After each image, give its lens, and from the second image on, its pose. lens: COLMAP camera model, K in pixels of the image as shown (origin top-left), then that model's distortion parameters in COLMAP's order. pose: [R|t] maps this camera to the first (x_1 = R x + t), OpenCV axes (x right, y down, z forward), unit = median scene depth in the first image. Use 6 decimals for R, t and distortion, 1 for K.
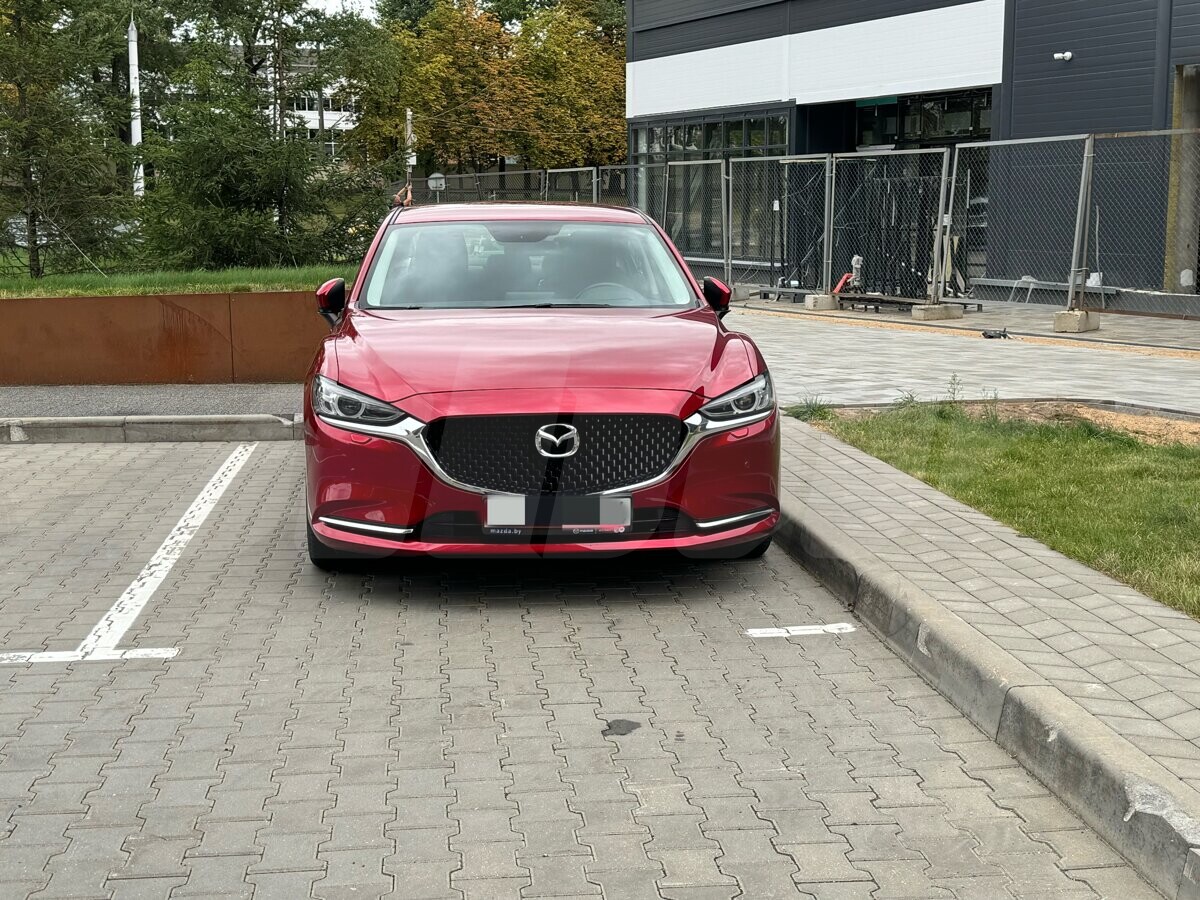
lens RADIAL K [[1644.1, 0, 597.3], [0, 1644.1, 452.7], [0, 0, 1]] dist [0.129214, 0.000000]
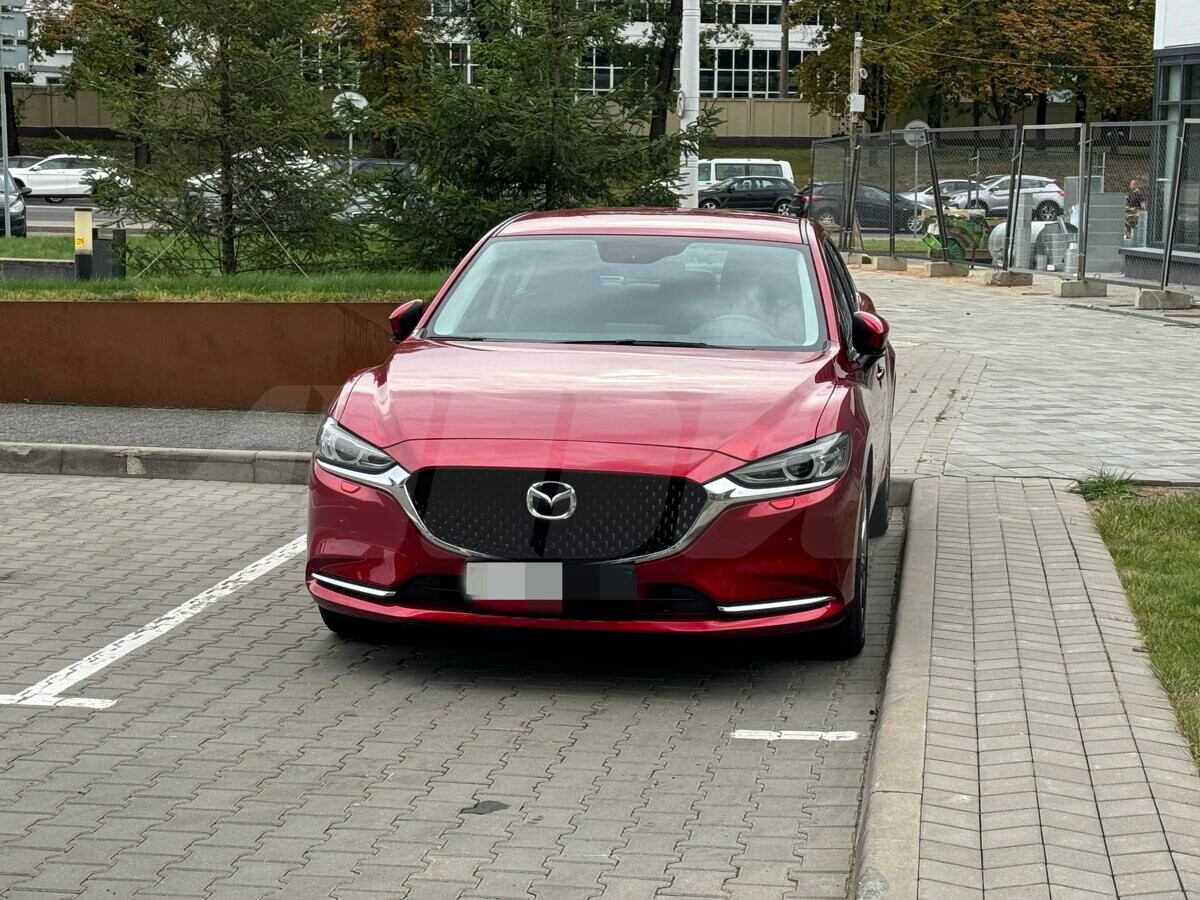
lens RADIAL K [[2493.9, 0, 601.5], [0, 2493.9, 448.6], [0, 0, 1]] dist [0.132078, 0.000000]
pose [[0.968238, 0.048416, -0.245297, 0.248776], [-0.056218, 0.998108, -0.024902, -0.002531], [0.243627, 0.037901, 0.969128, -0.215949]]
